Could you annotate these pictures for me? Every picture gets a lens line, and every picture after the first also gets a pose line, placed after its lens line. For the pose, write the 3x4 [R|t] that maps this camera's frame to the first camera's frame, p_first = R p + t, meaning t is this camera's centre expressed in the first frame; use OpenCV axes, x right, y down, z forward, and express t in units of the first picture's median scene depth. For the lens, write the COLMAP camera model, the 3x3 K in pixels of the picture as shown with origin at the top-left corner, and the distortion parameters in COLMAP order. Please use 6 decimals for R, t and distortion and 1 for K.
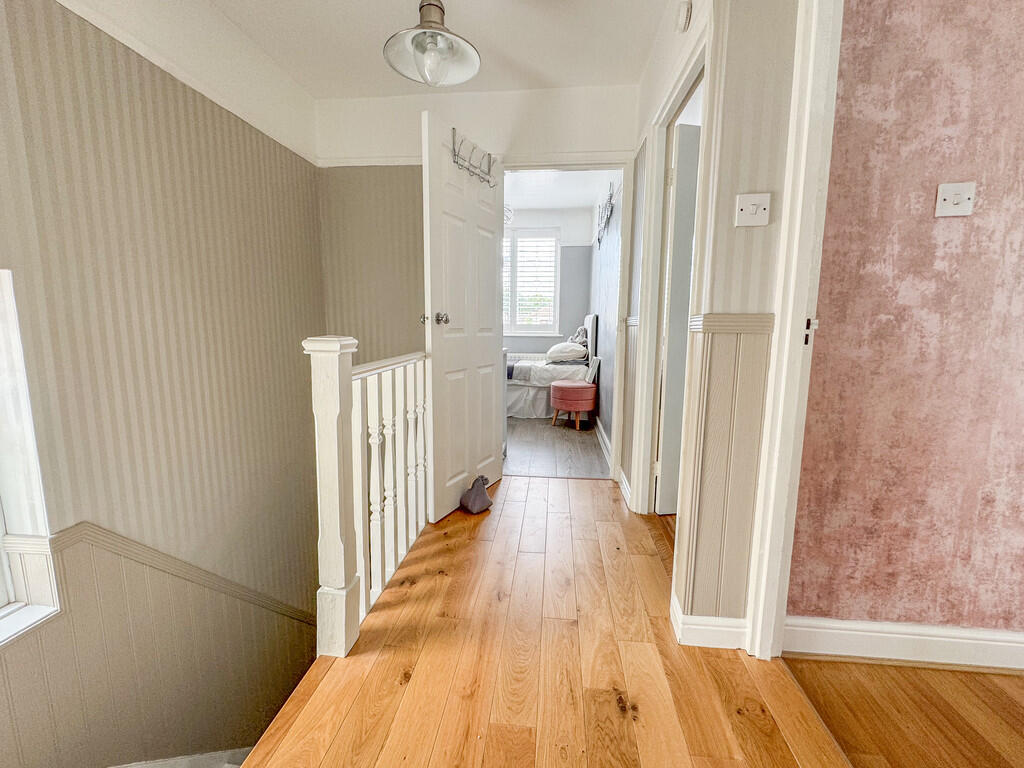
lens RADIAL K [[425.2, 0, 534.9], [0, 425.2, 384.5], [0, 0, 1]] dist [-0.004821, 0.000710]
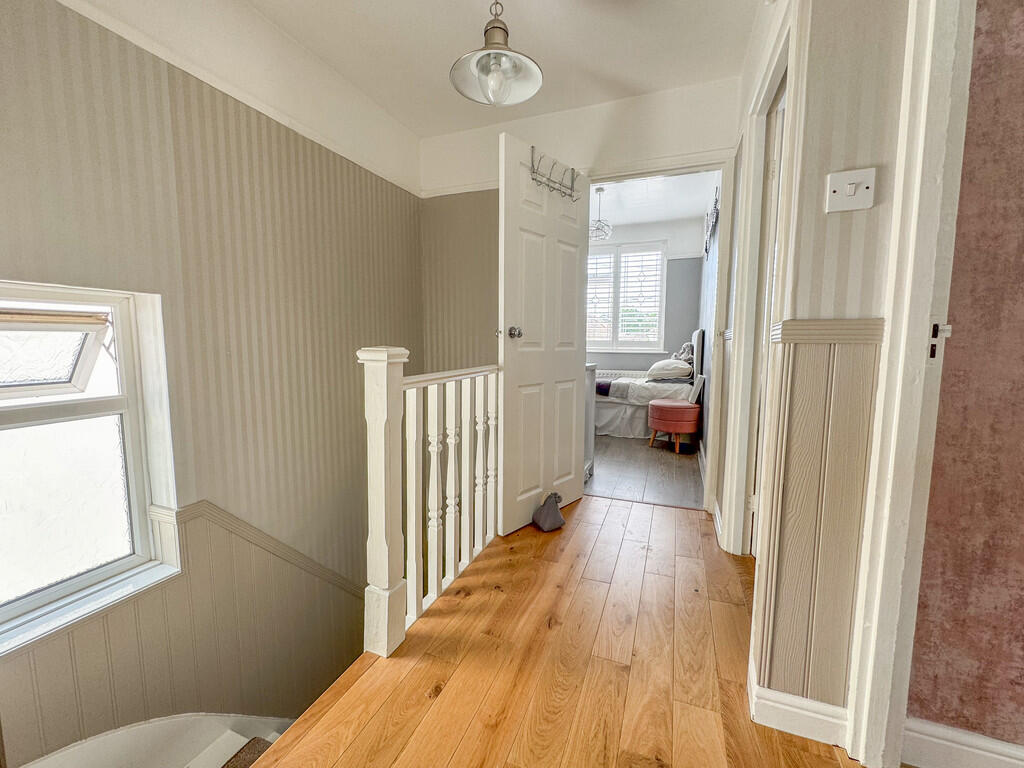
lens RADIAL K [[425.2, 0, 516.0], [0, 425.2, 383.8], [0, 0, 1]] dist [-0.004821, 0.000710]
pose [[0.962227, 0.023622, -0.271221, 0.107637], [-0.034471, 0.998782, -0.035306, 0.003832], [0.270057, 0.043321, 0.961869, 0.059554]]
